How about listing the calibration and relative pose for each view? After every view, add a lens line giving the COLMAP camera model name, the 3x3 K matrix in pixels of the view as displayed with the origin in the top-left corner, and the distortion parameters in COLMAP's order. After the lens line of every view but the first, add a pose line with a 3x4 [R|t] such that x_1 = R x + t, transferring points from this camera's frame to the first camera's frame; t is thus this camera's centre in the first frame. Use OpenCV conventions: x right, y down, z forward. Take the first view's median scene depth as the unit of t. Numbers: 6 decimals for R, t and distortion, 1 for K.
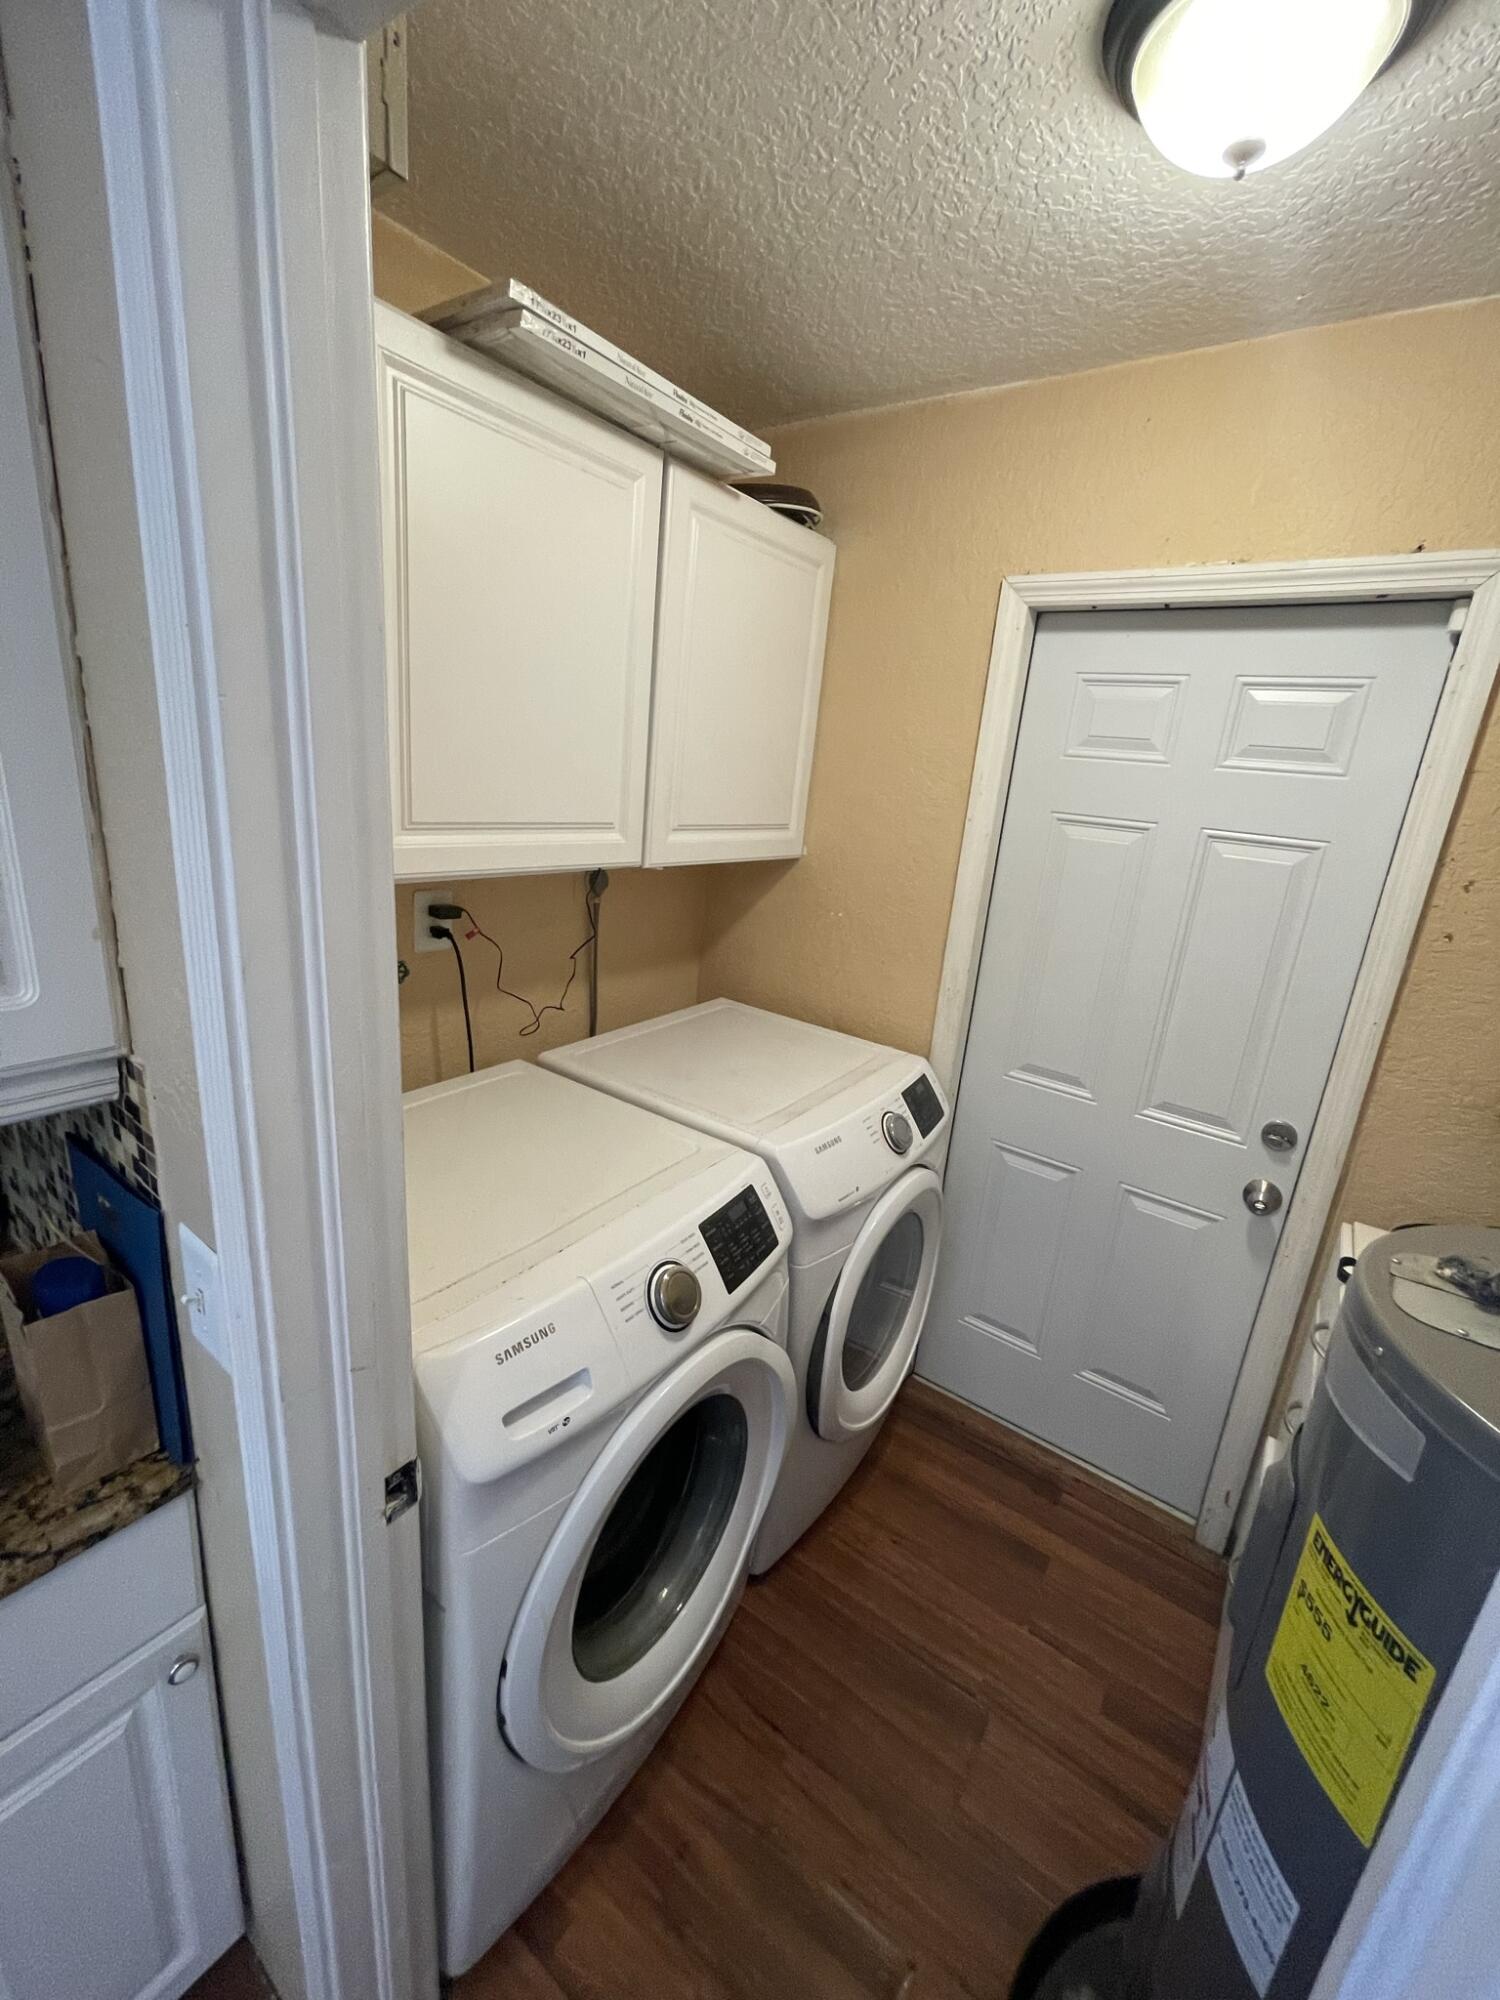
lens RADIAL K [[809.6, 0, 751.8], [0, 809.6, 989.3], [0, 0, 1]] dist [-0.000609, -0.000062]
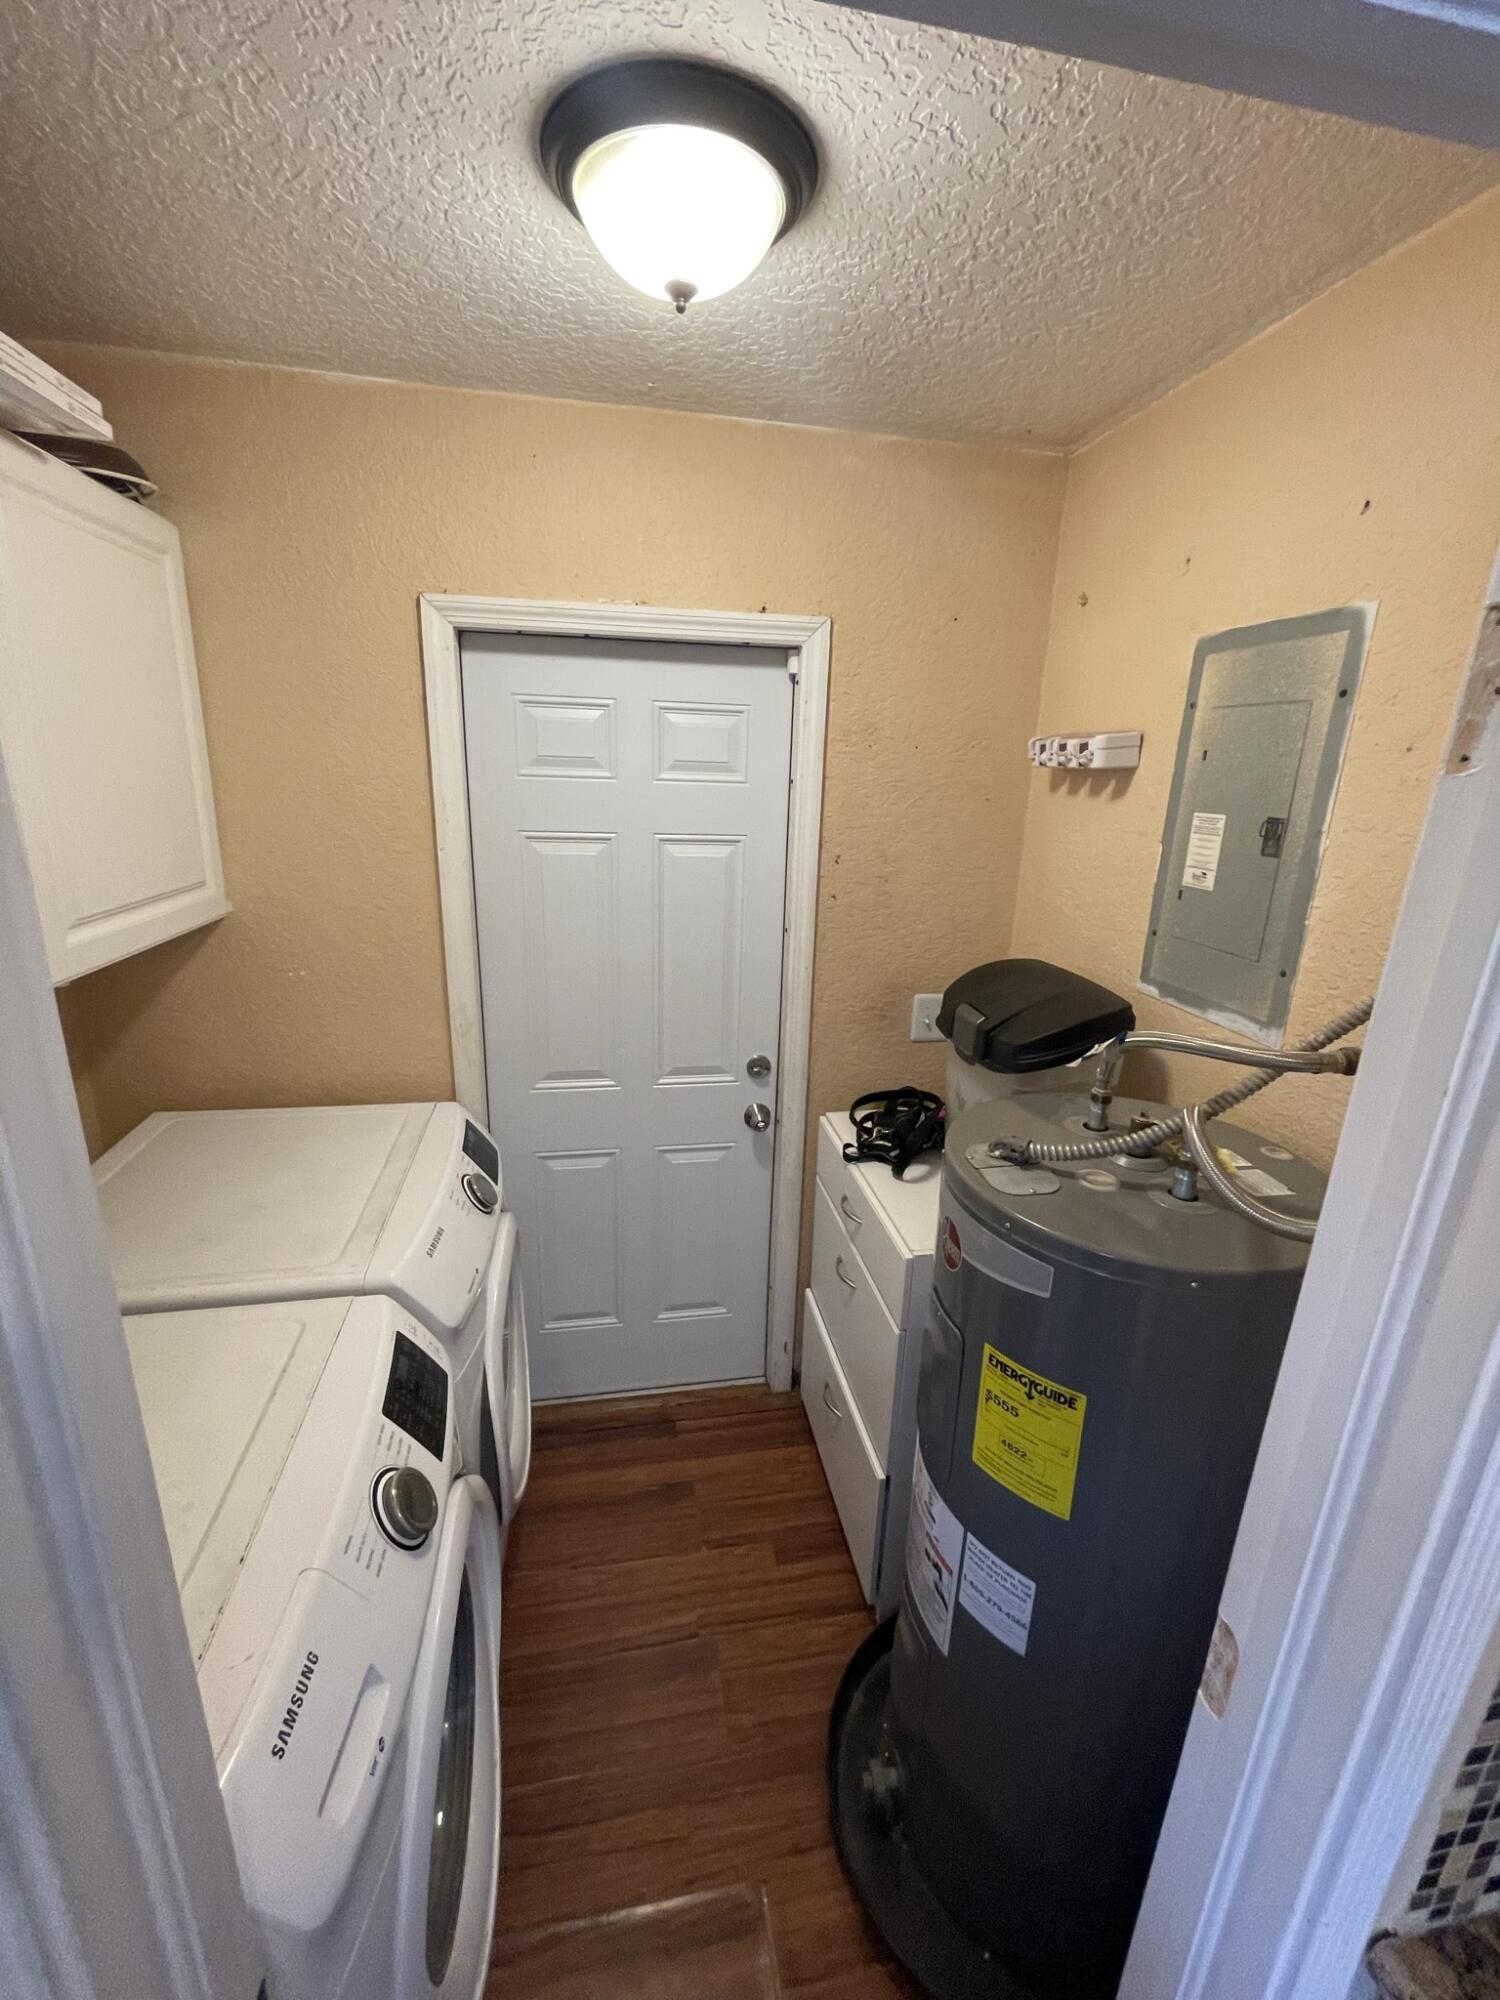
lens RADIAL K [[814.8, 0, 746.7], [0, 814.8, 989.8], [0, 0, 1]] dist [-0.002813, 0.000482]
pose [[0.695936, -0.256554, 0.670711, -0.191292], [0.222439, 0.965081, 0.138348, -0.120527], [-0.682784, 0.052910, 0.728702, 0.083765]]
